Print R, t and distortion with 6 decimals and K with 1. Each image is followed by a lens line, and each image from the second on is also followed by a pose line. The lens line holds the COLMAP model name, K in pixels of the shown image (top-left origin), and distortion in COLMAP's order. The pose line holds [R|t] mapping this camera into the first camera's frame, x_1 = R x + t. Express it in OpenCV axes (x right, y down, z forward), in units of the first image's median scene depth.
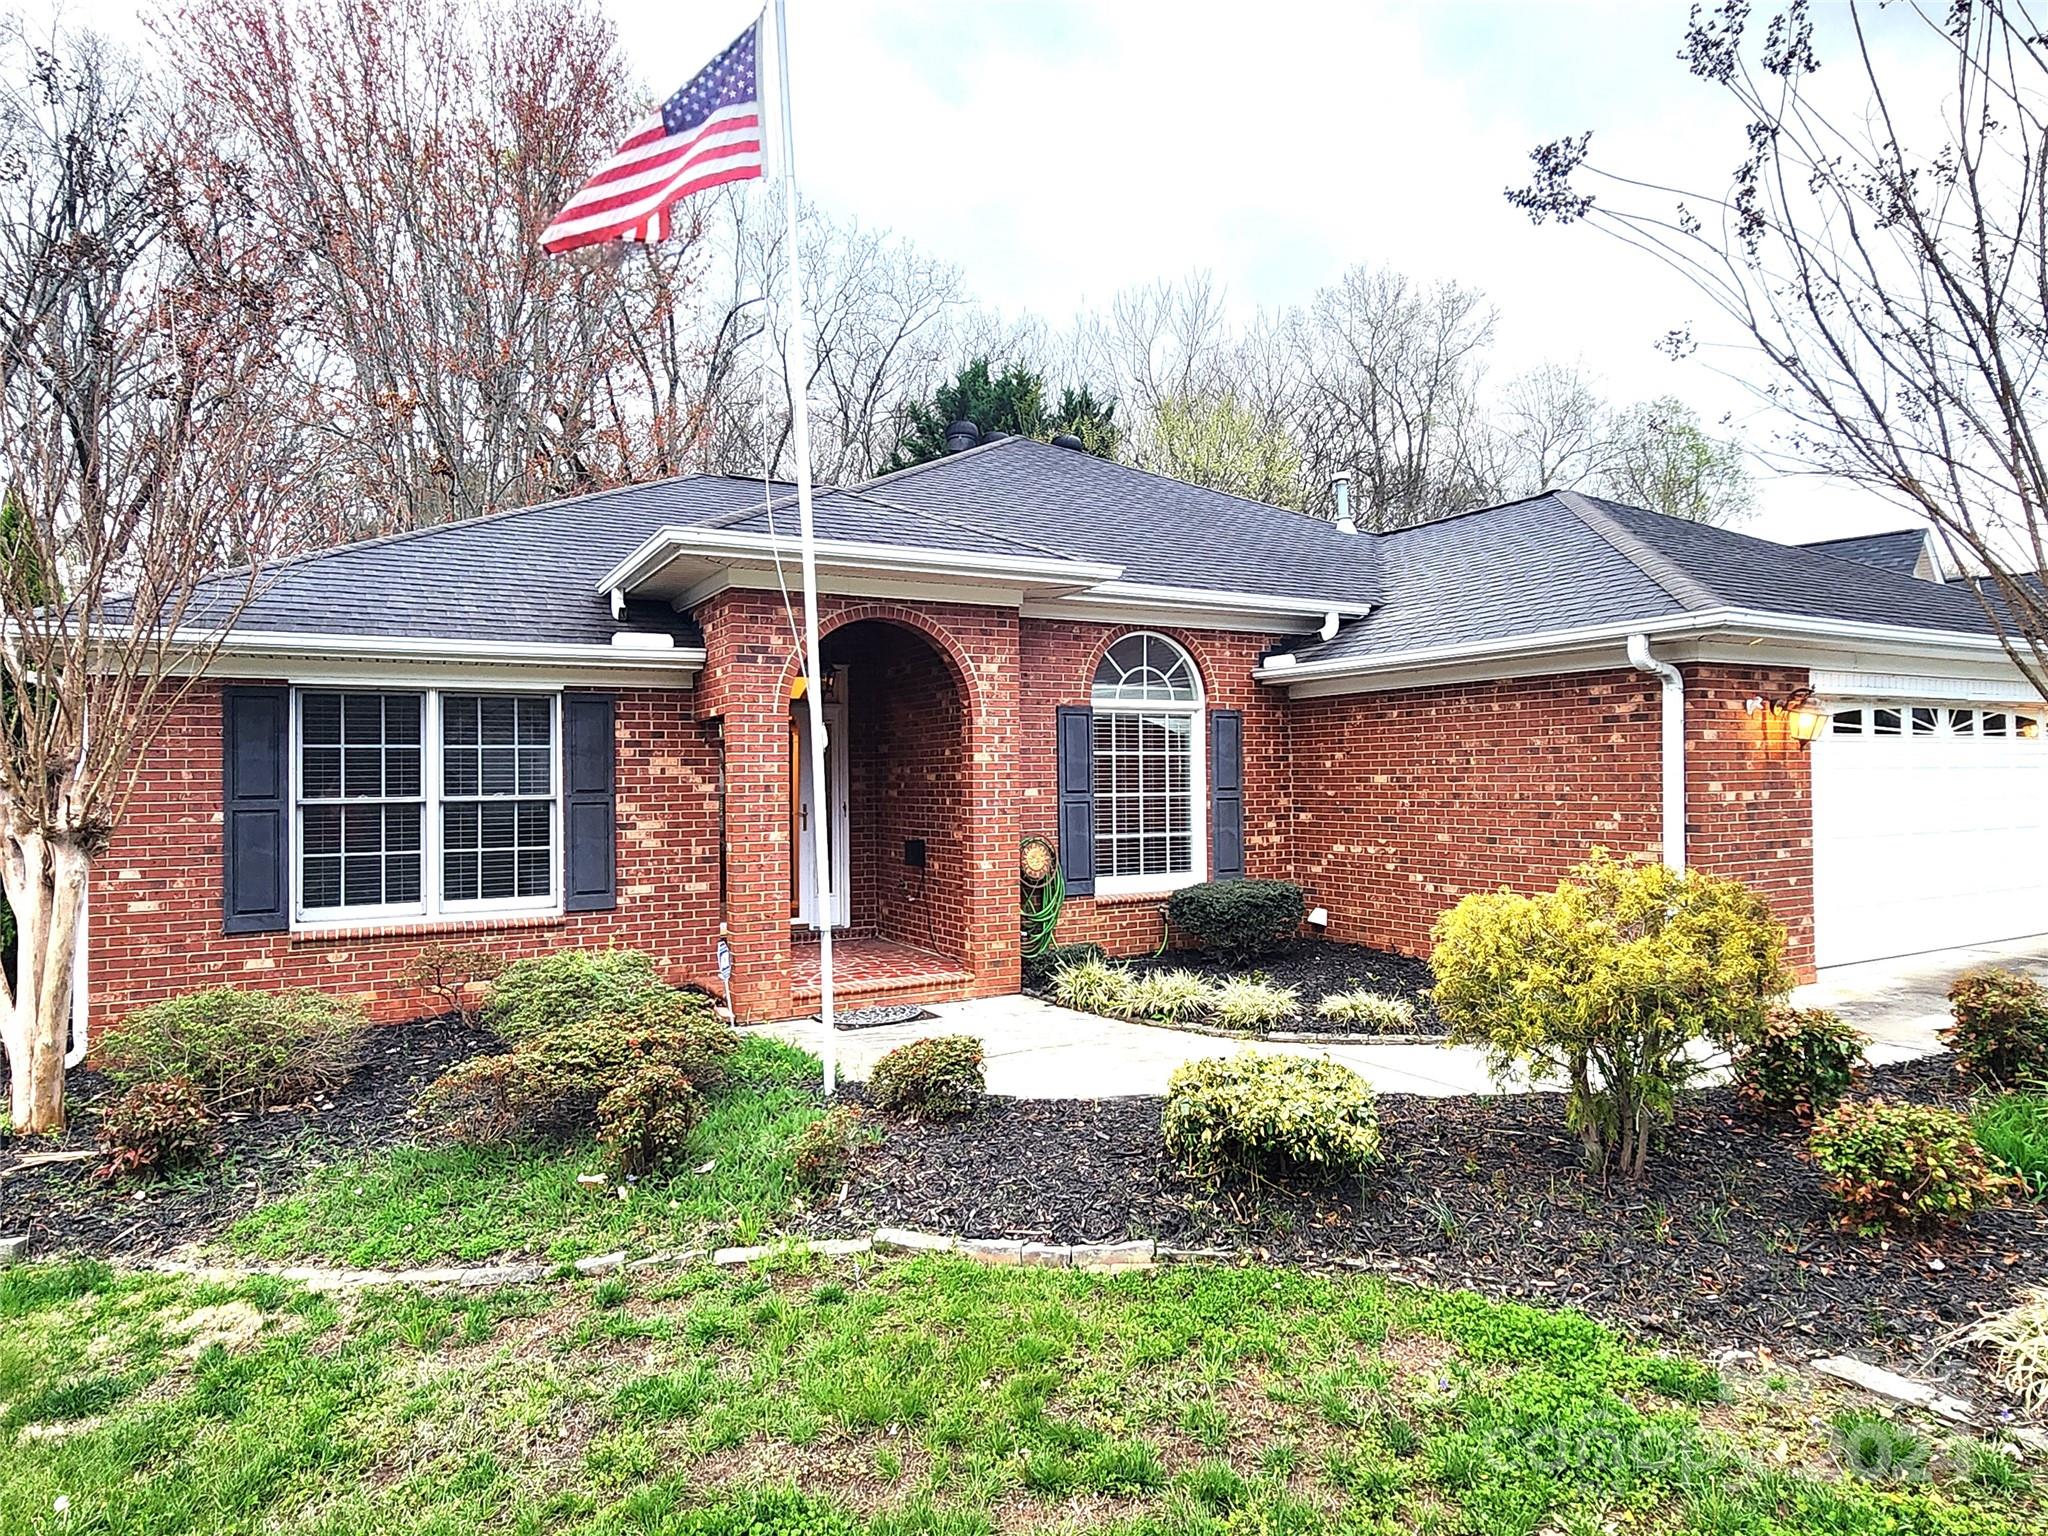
lens RADIAL K [[1214.6, 0, 1033.0], [0, 1214.6, 757.2], [0, 0, 1]] dist [0.001885, -0.001129]
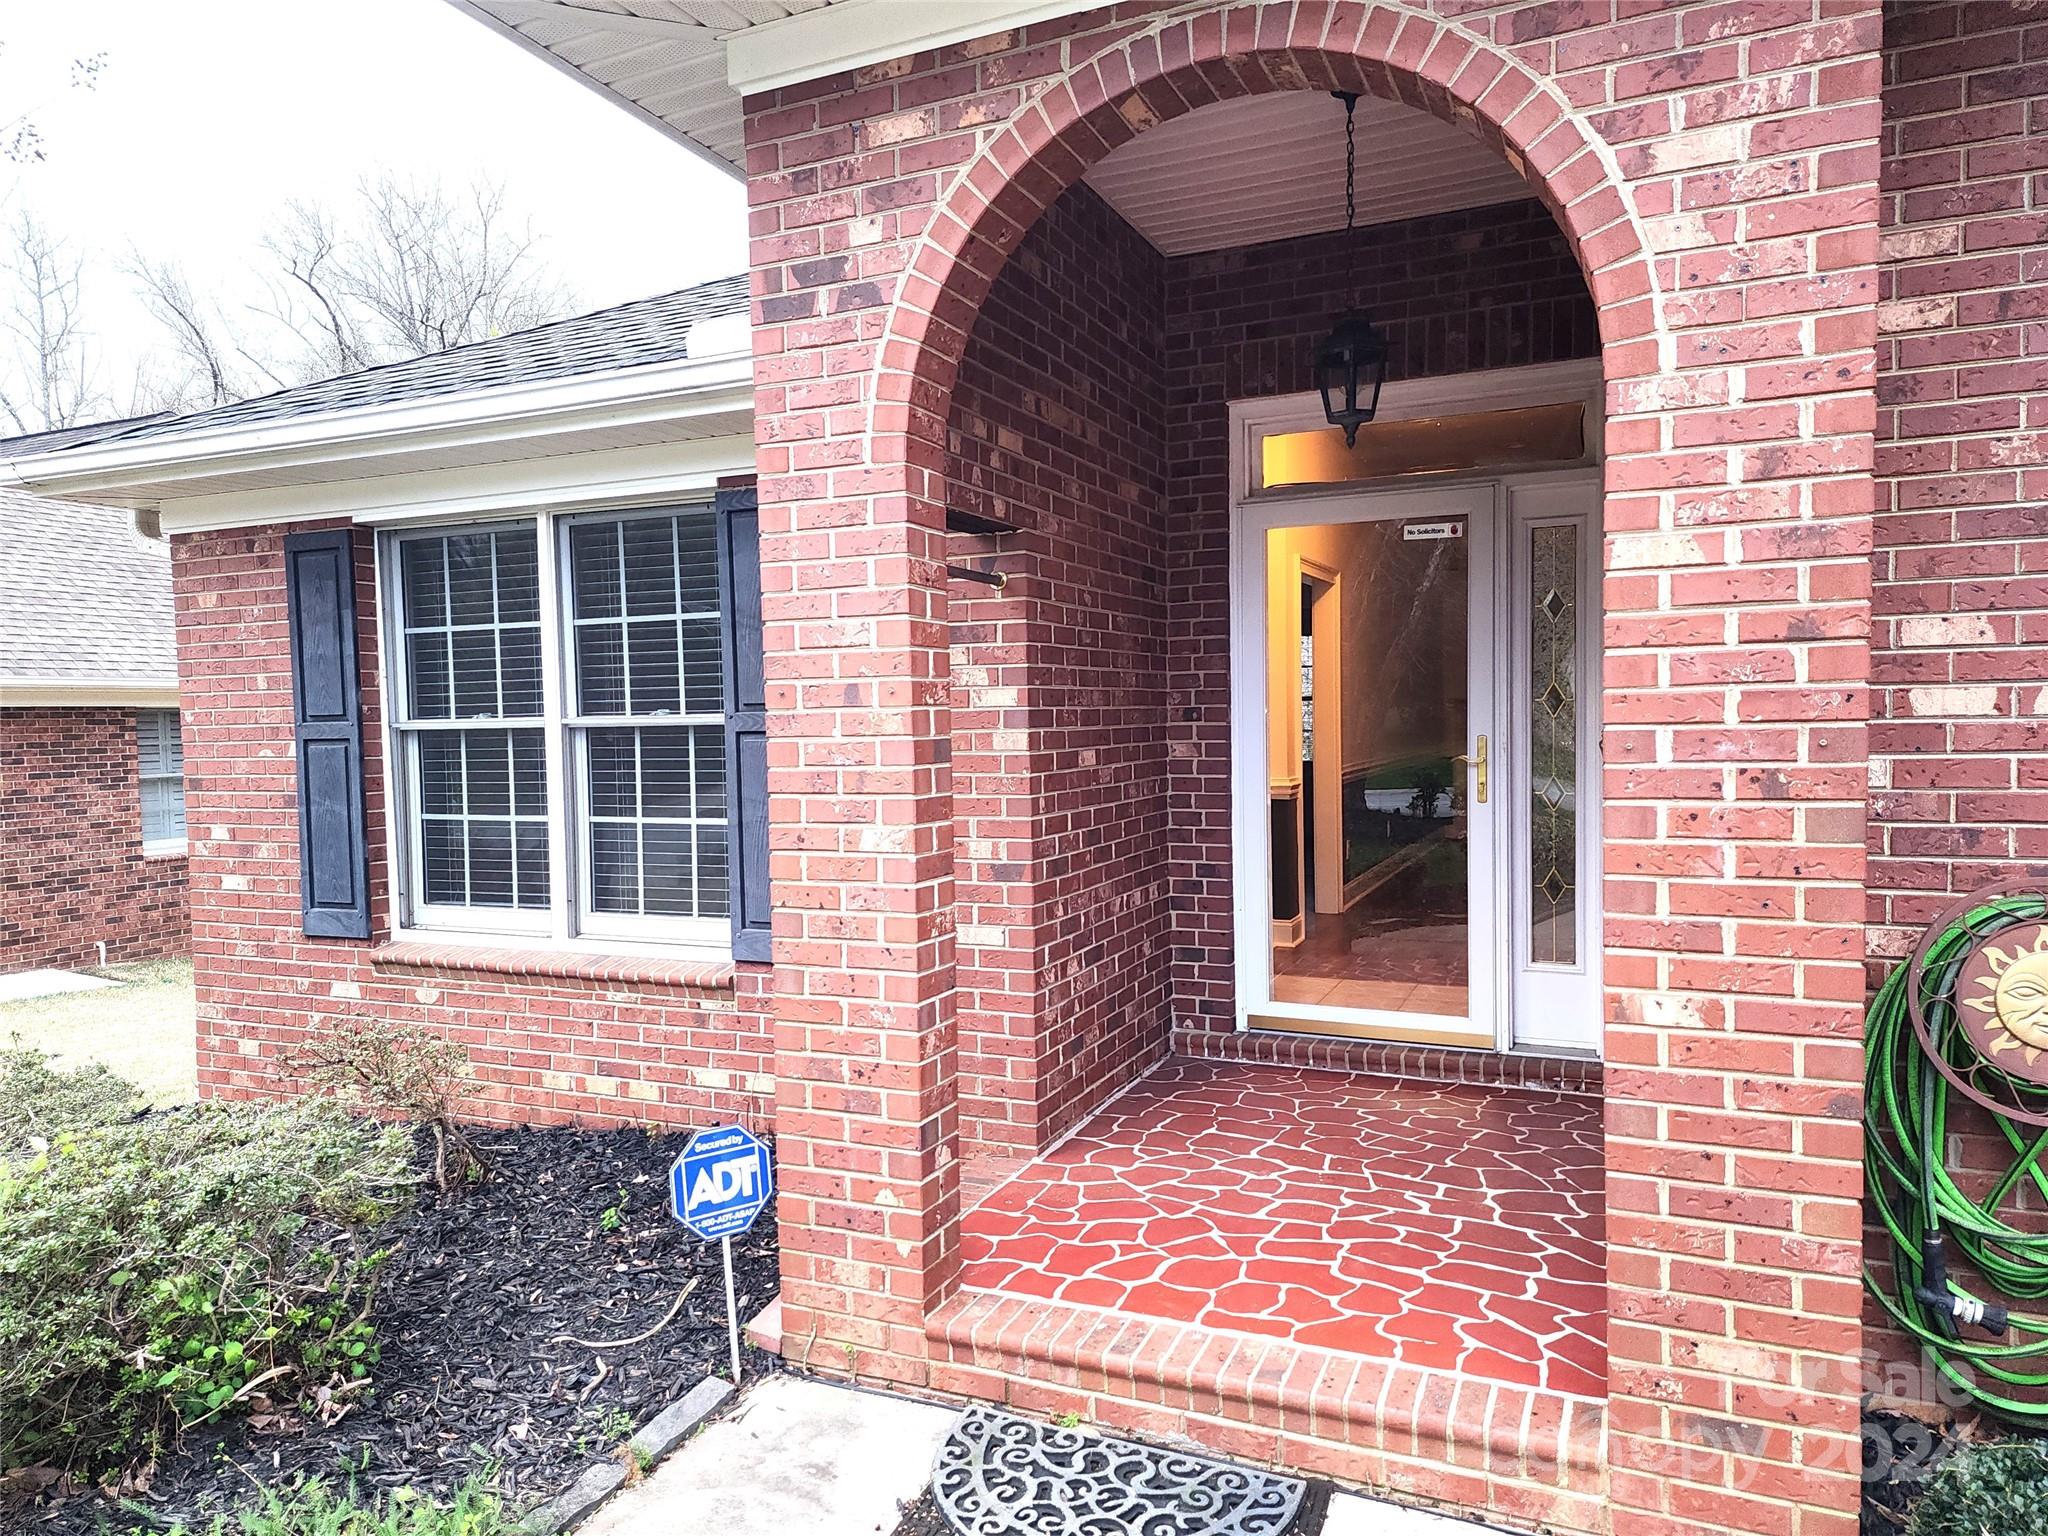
lens RADIAL K [[1344.4, 0, 1024.0], [0, 1344.4, 768.0], [0, 0, 1]] dist [0.040549, -0.001794]
pose [[0.598855, 0.032235, -0.800209, 0.100649], [0.027484, 0.997774, 0.060762, 0.023522], [0.800386, -0.058380, 0.596636, 0.781042]]
